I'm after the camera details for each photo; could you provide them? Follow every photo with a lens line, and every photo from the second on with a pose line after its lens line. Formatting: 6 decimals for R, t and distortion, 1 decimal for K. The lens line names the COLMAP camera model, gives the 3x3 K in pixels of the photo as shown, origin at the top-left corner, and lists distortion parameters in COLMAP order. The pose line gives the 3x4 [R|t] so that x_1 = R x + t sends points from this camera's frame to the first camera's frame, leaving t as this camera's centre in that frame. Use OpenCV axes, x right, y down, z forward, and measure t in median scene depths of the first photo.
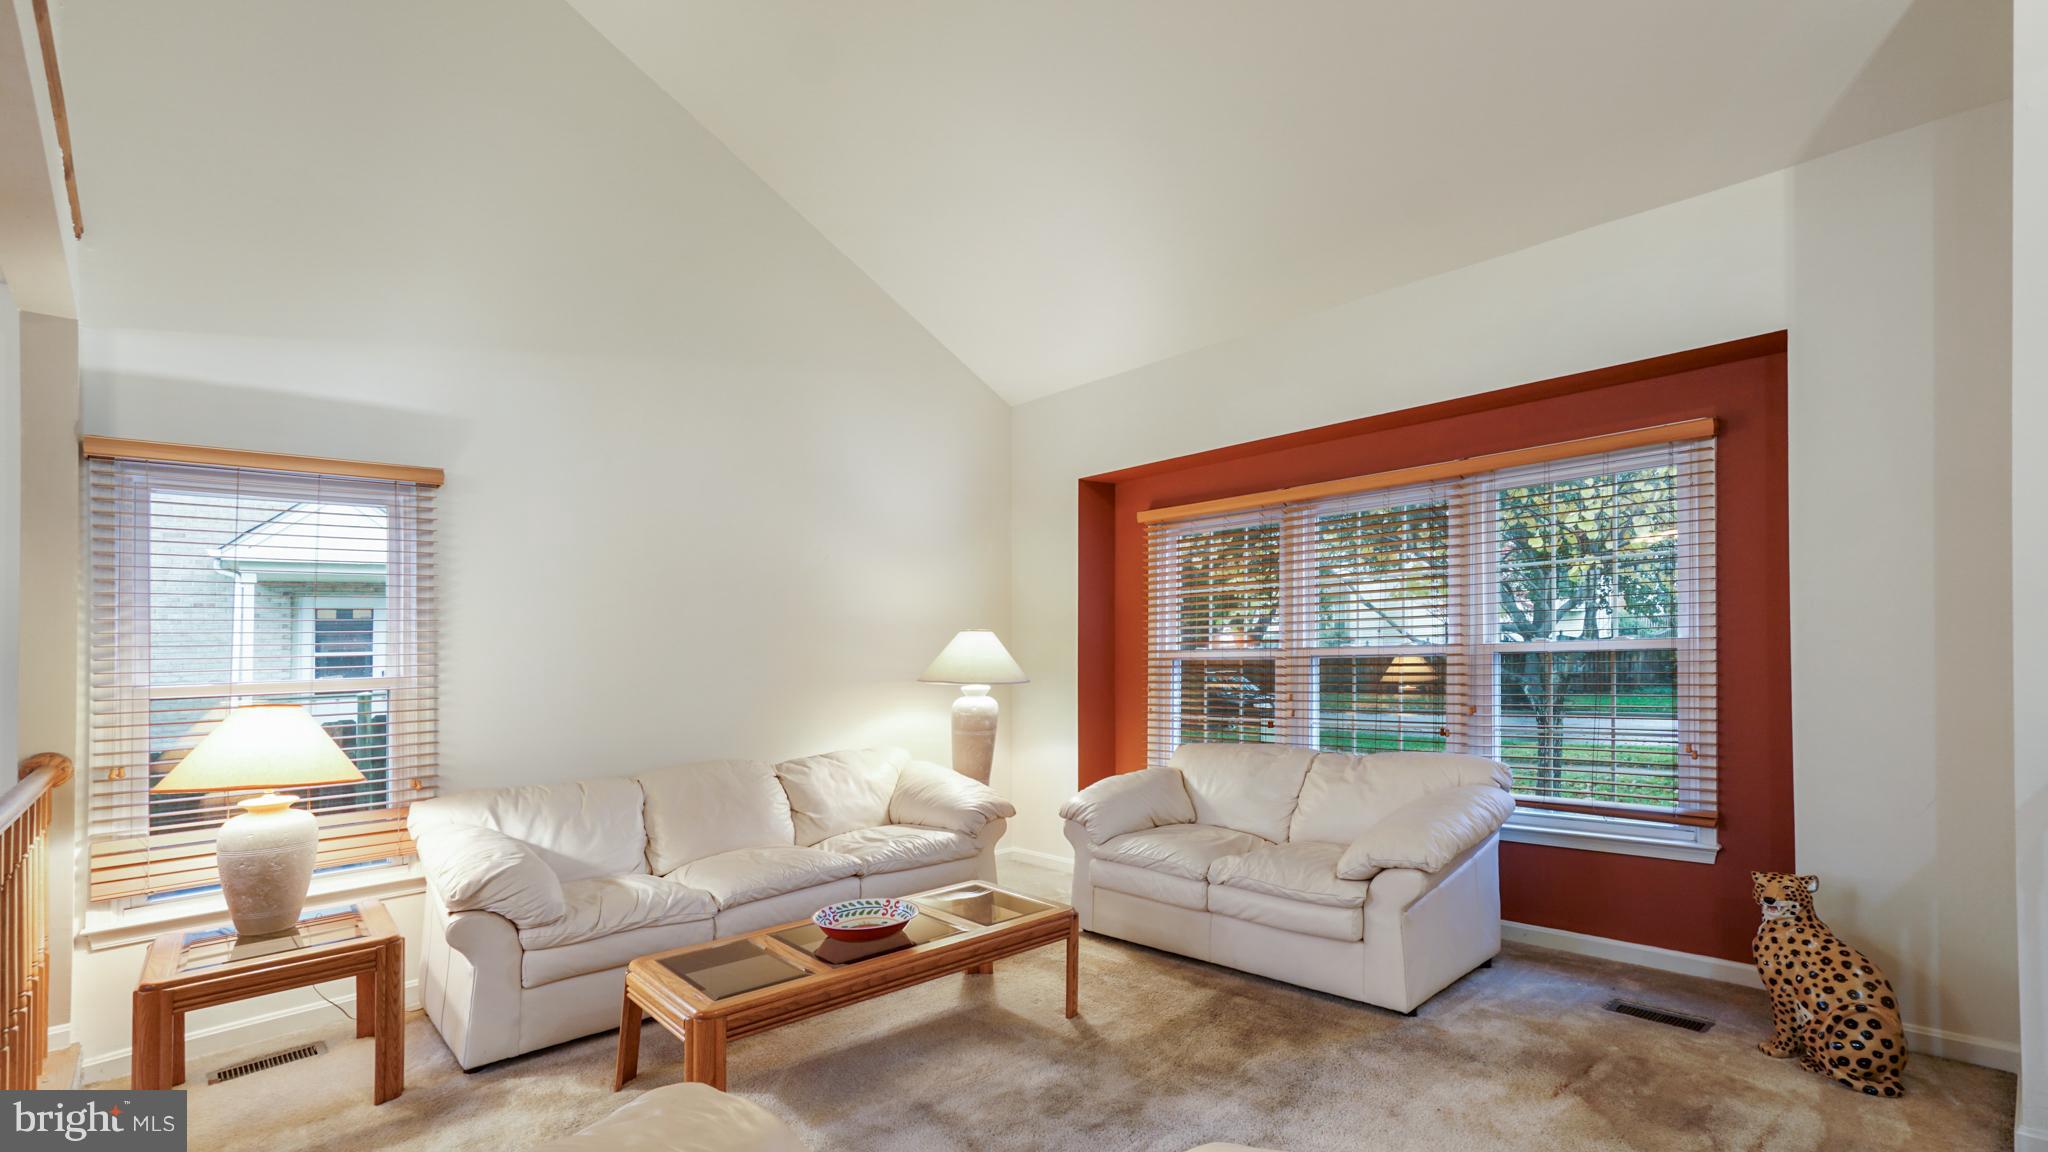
lens RADIAL K [[939.0, 0, 1010.7], [0, 939.0, 652.2], [0, 0, 1]] dist [0.014436, 0.001347]
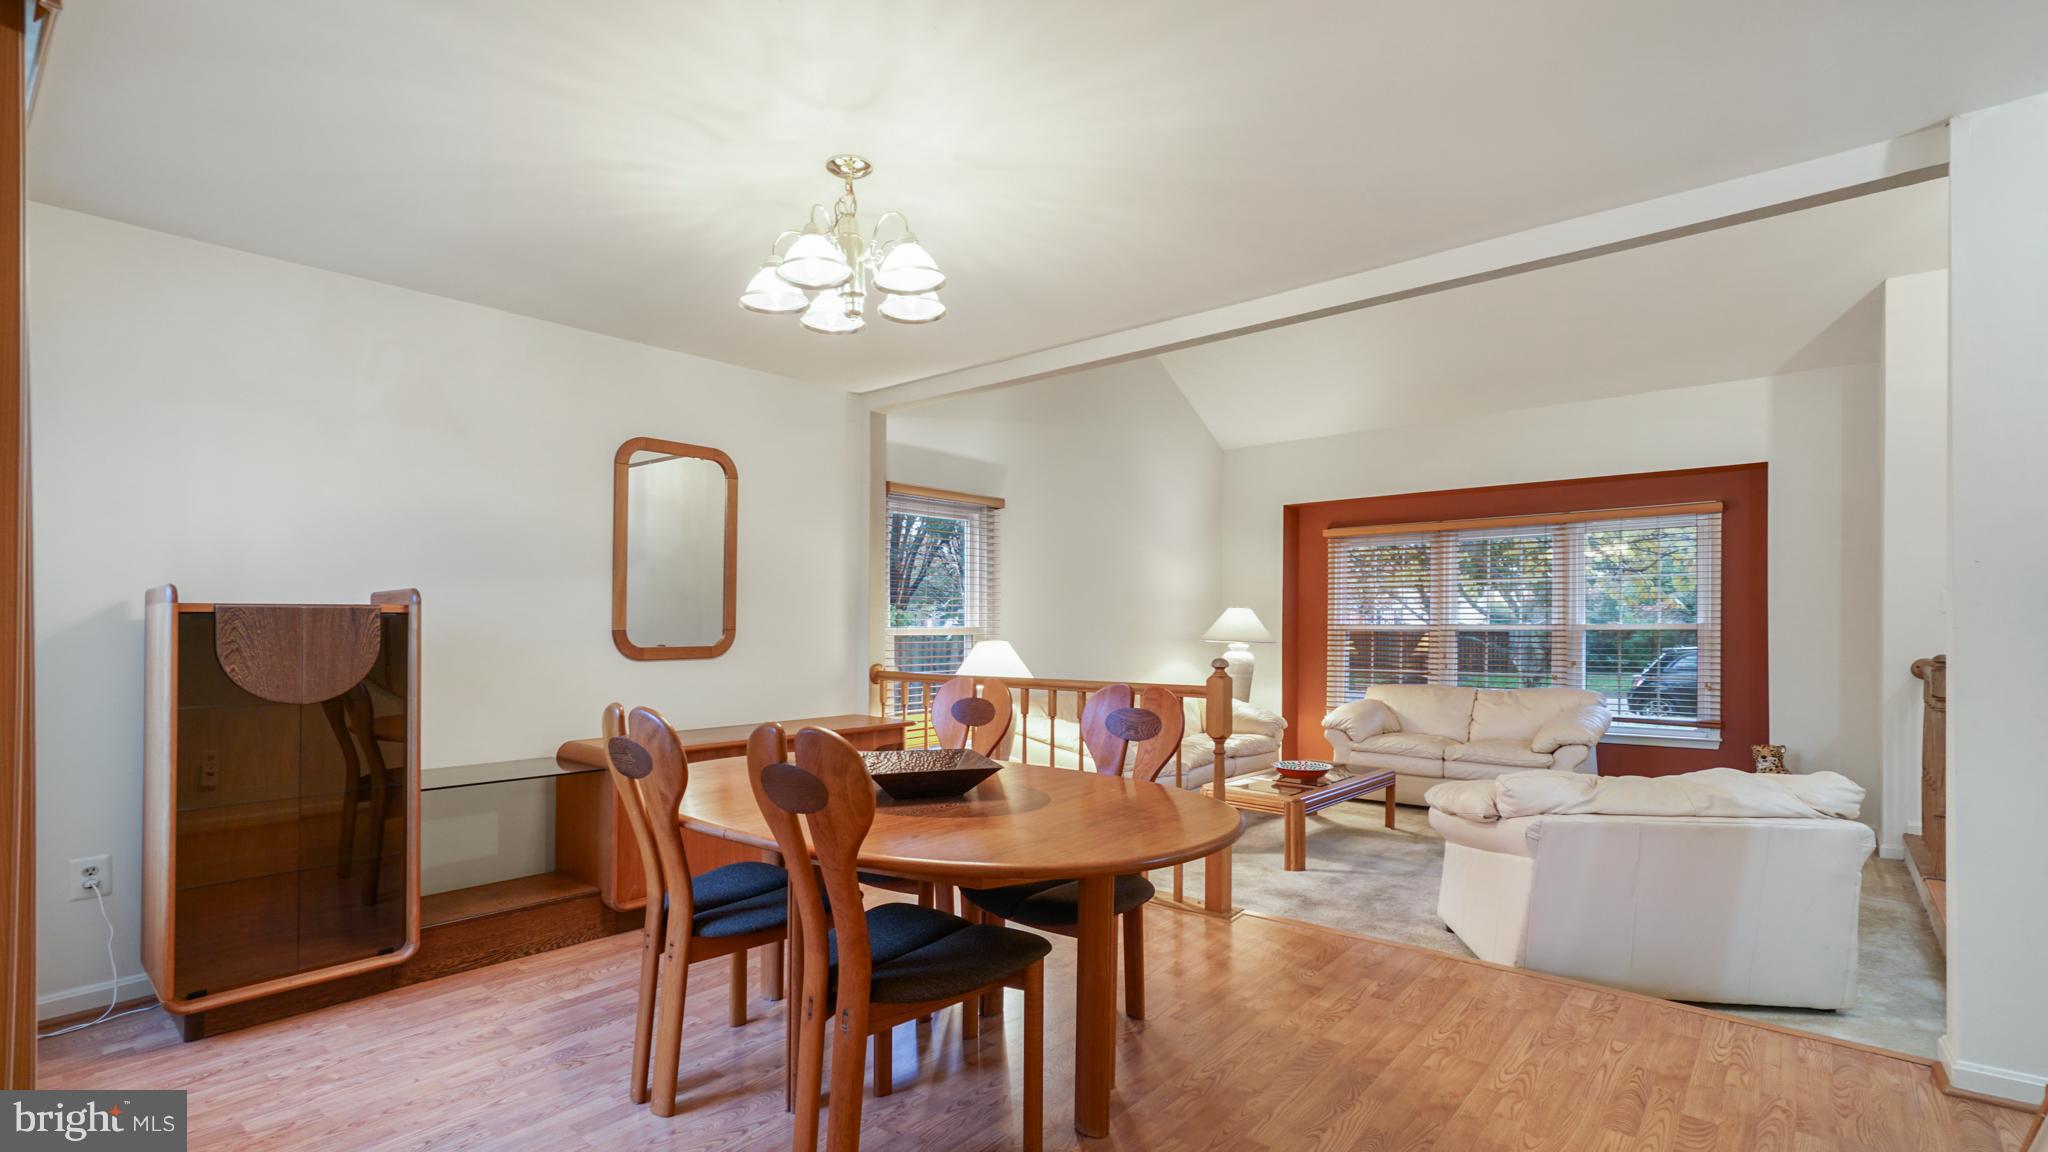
lens RADIAL K [[939.0, 0, 1011.8], [0, 939.0, 627.8], [0, 0, 1]] dist [0.014436, 0.001347]
pose [[0.991885, 0.026365, 0.124373, -0.824022], [-0.026084, 0.999652, -0.003892, 0.034215], [-0.124432, 0.000616, 0.992228, -0.625565]]
